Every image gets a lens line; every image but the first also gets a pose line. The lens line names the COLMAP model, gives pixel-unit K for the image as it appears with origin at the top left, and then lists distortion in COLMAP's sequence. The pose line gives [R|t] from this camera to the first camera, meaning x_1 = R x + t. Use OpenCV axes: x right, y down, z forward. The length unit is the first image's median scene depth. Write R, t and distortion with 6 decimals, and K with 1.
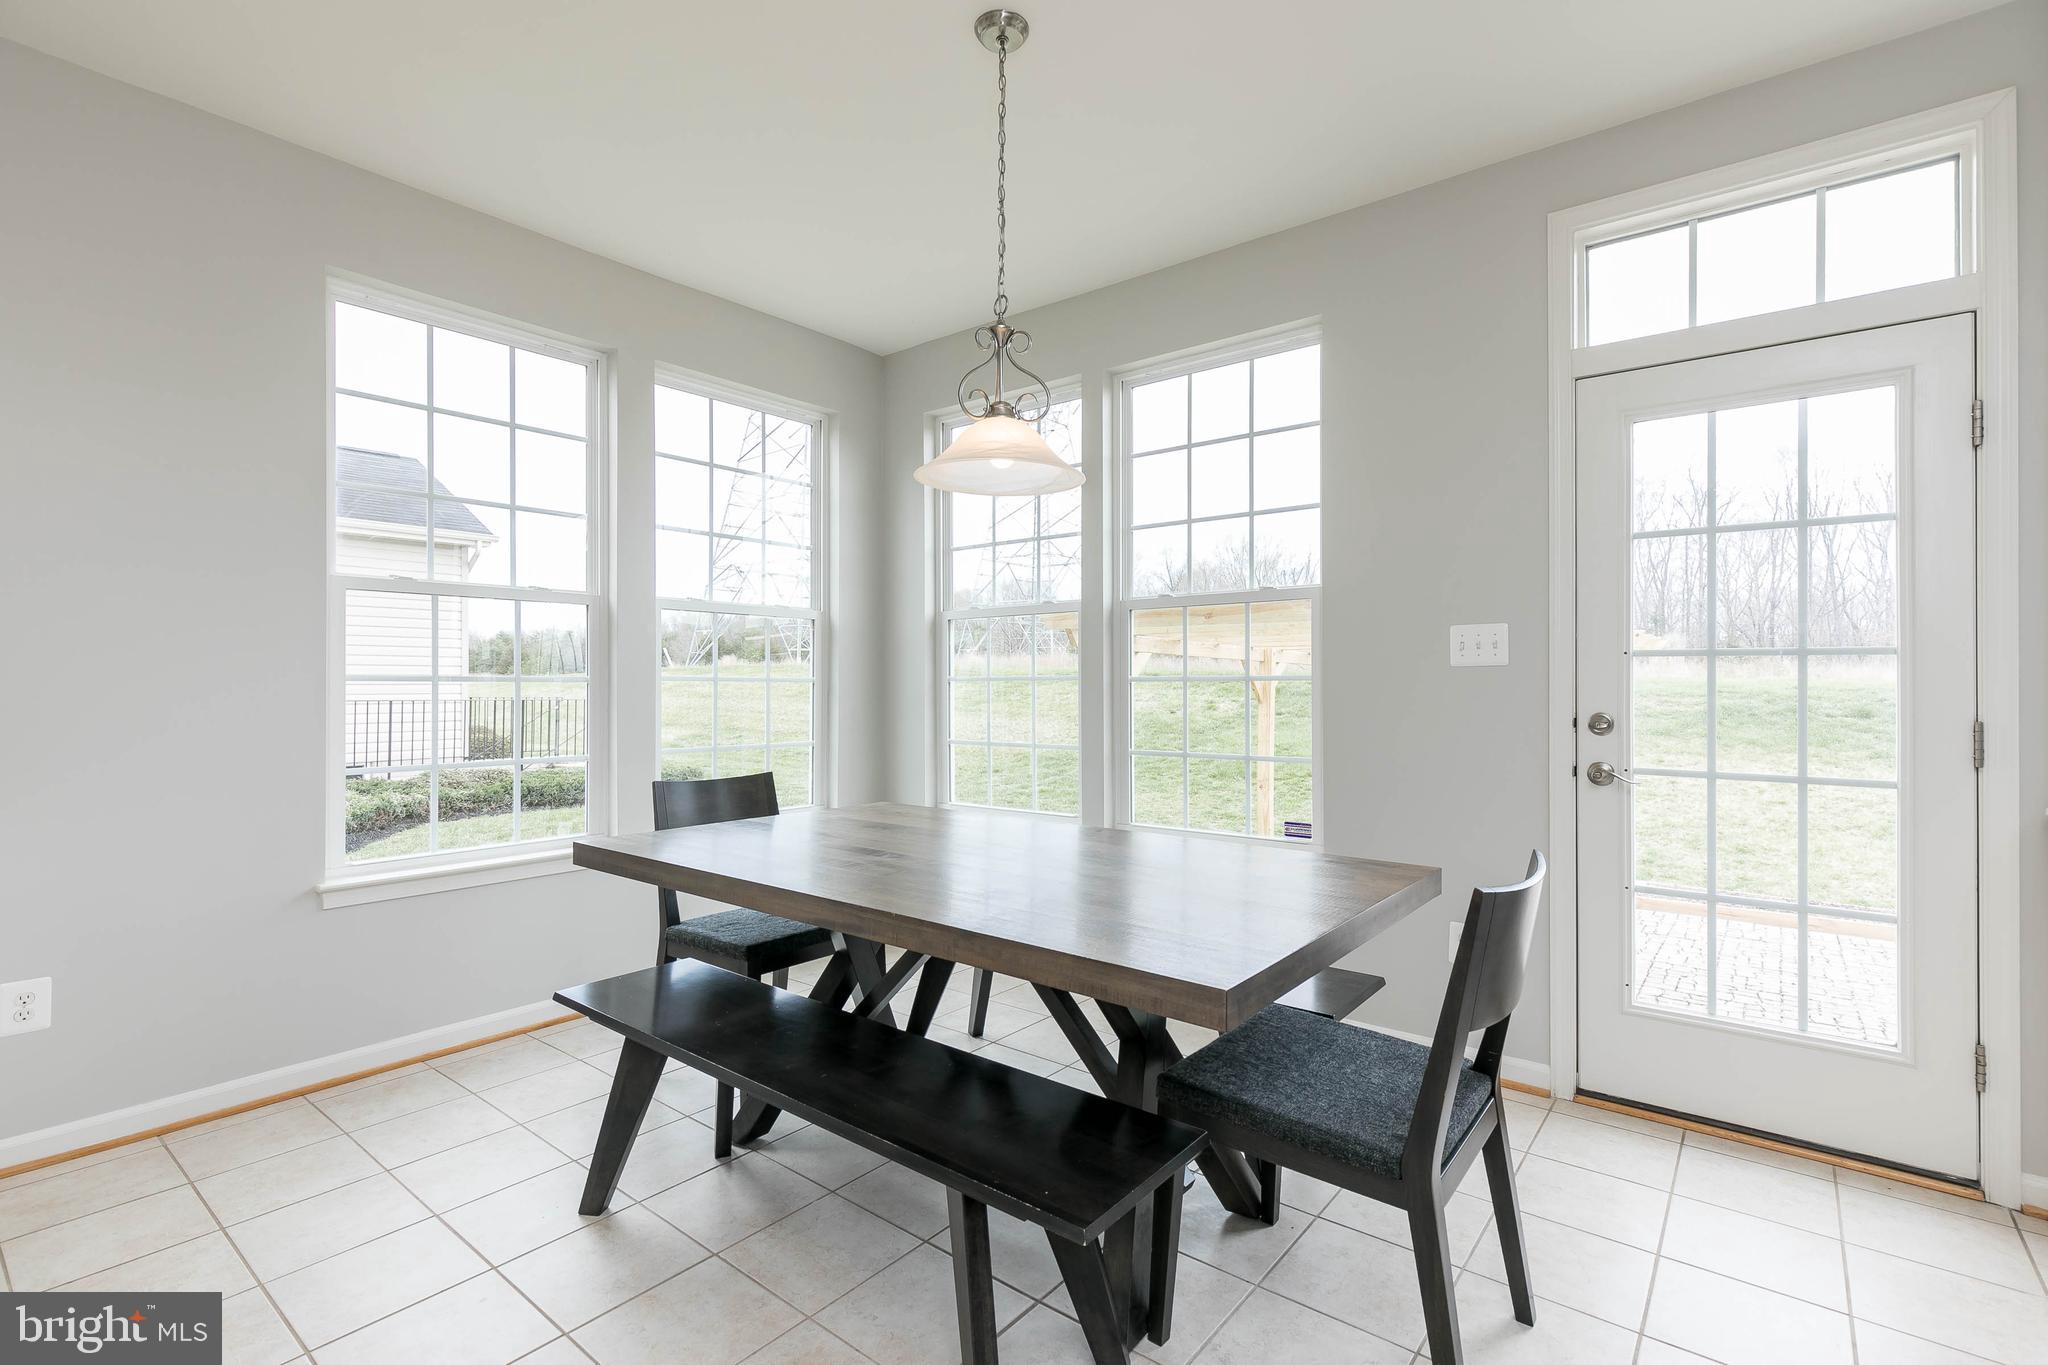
lens RADIAL K [[934.5, 0, 1025.9], [0, 934.5, 684.1], [0, 0, 1]] dist [0.000429, -0.001216]
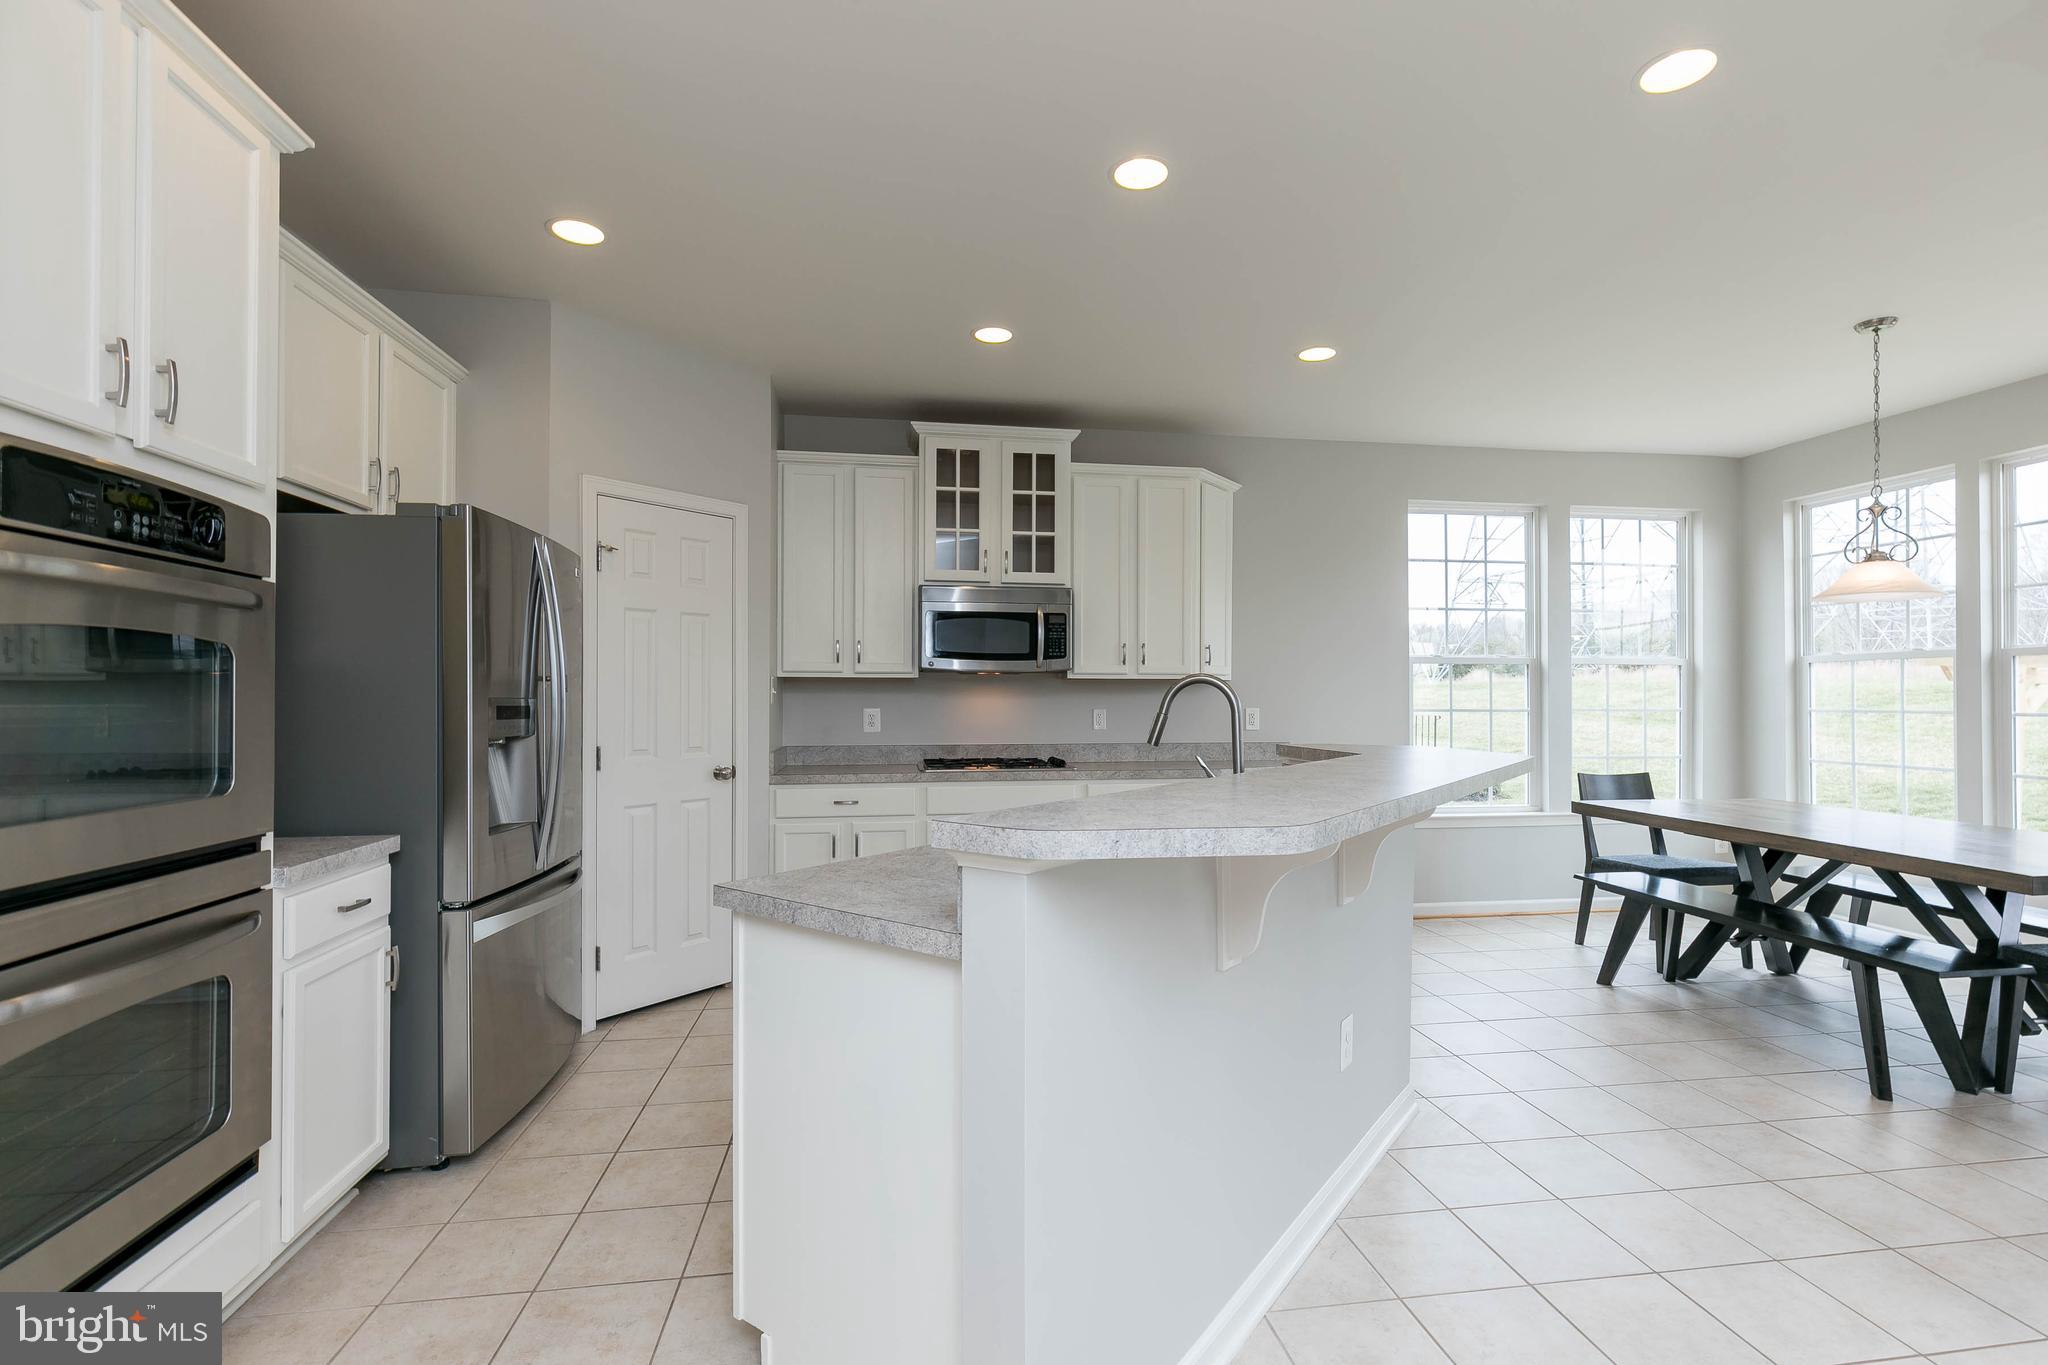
lens RADIAL K [[934.5, 0, 1021.9], [0, 934.5, 682.5], [0, 0, 1]] dist [0.000429, -0.001216]
pose [[0.736051, -0.002499, -0.676922, -0.013325], [-0.005050, 0.999945, -0.009182, -0.028730], [0.676908, 0.010177, 0.735998, -0.725799]]
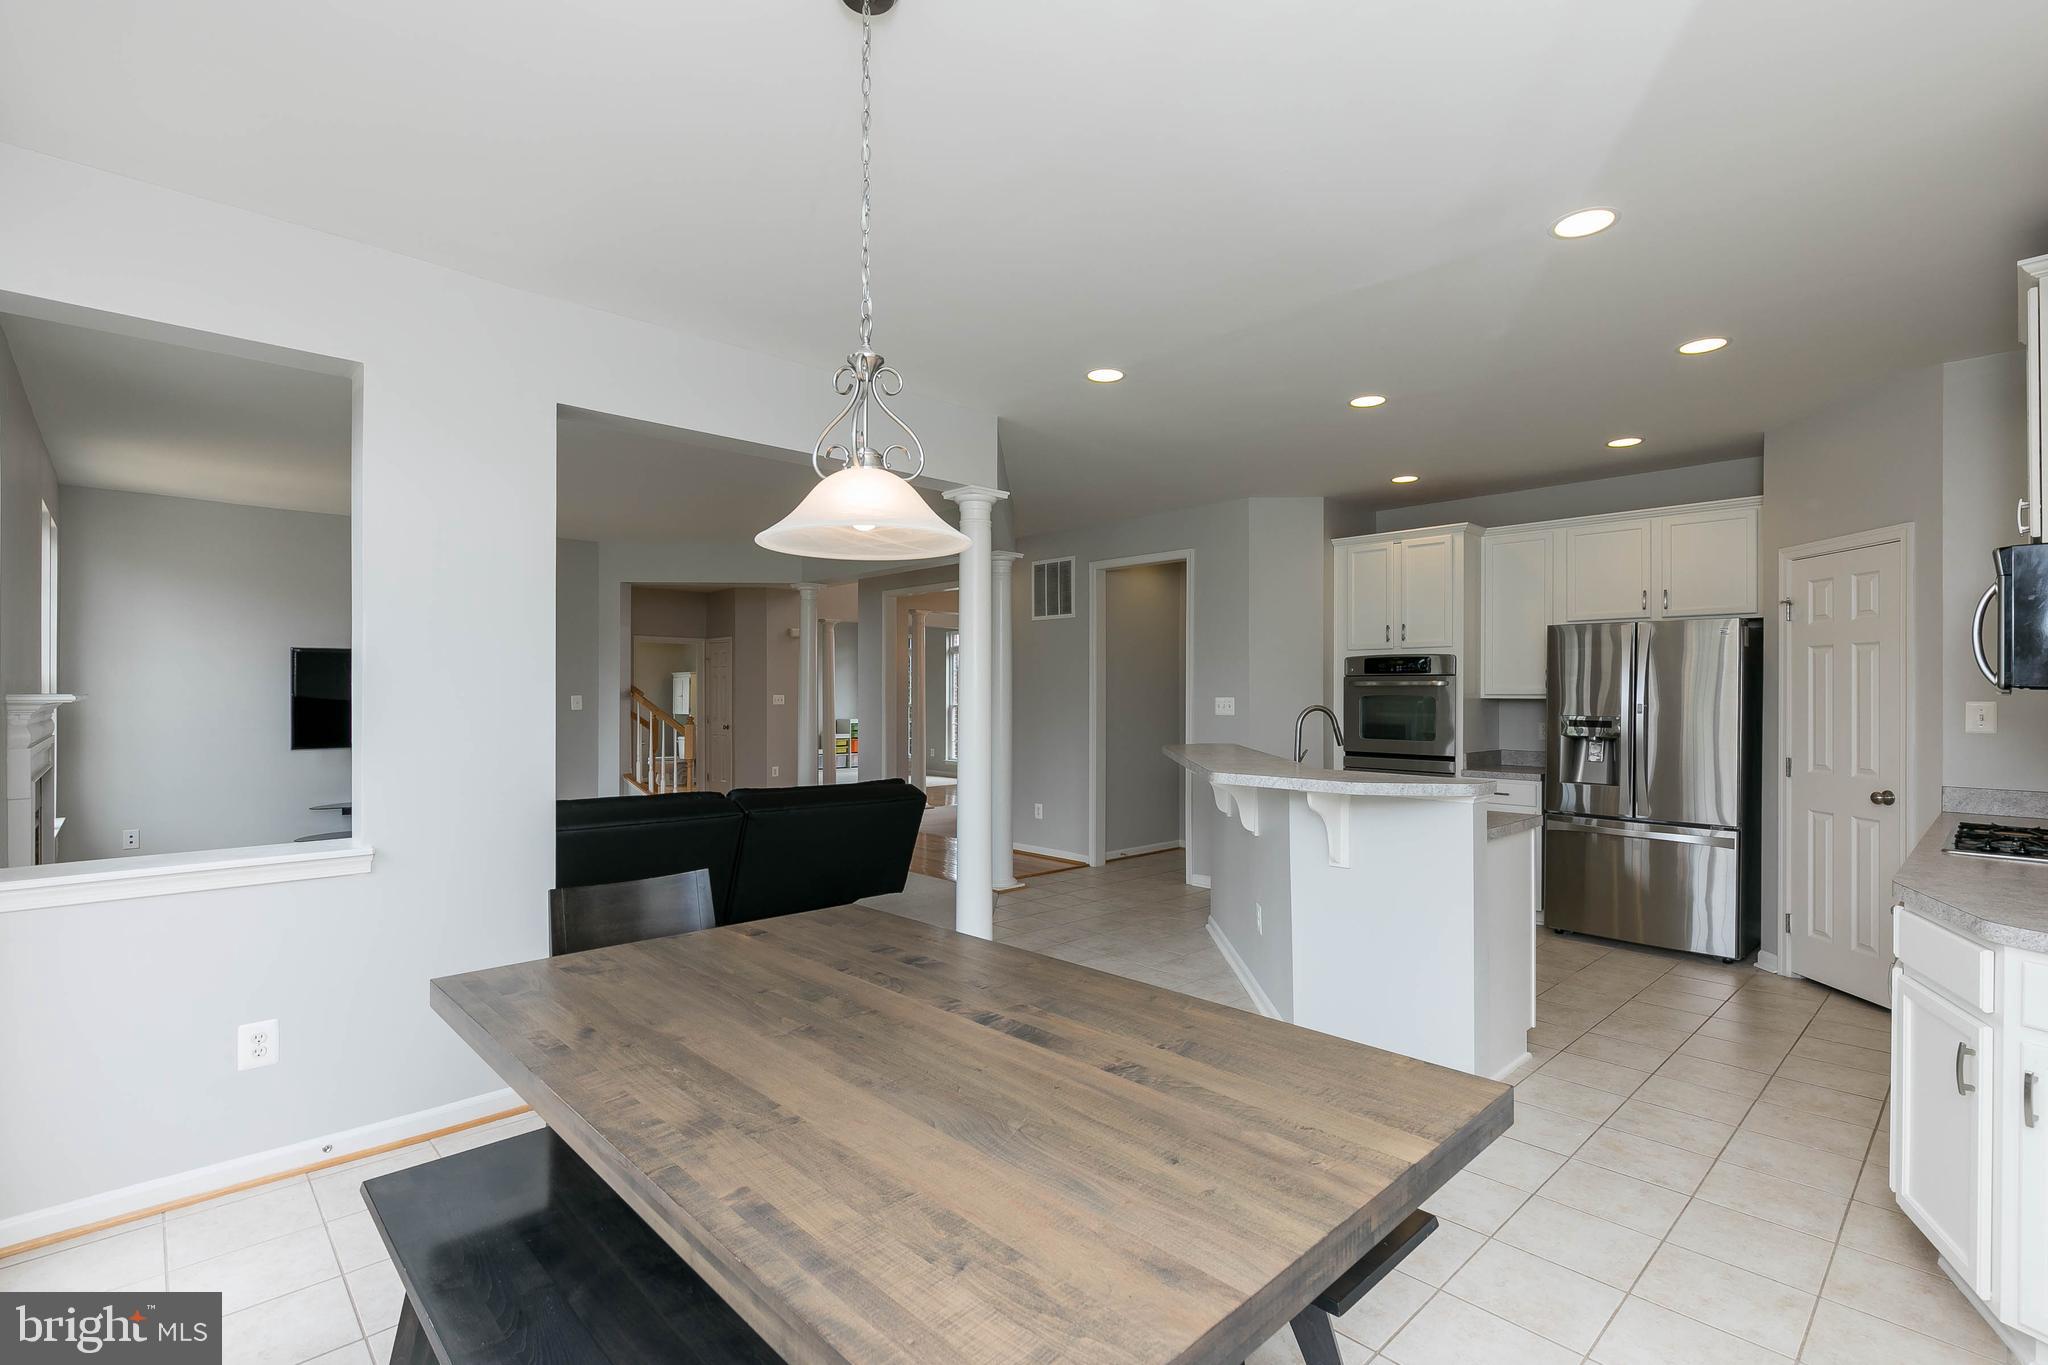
lens RADIAL K [[934.5, 0, 1023.3], [0, 934.5, 695.4], [0, 0, 1]] dist [0.000429, -0.001216]
pose [[-0.990330, -0.005576, 0.138617, -0.162415], [-0.006513, 0.999959, -0.006311, -0.038477], [-0.138576, -0.007153, -0.990326, 1.050807]]
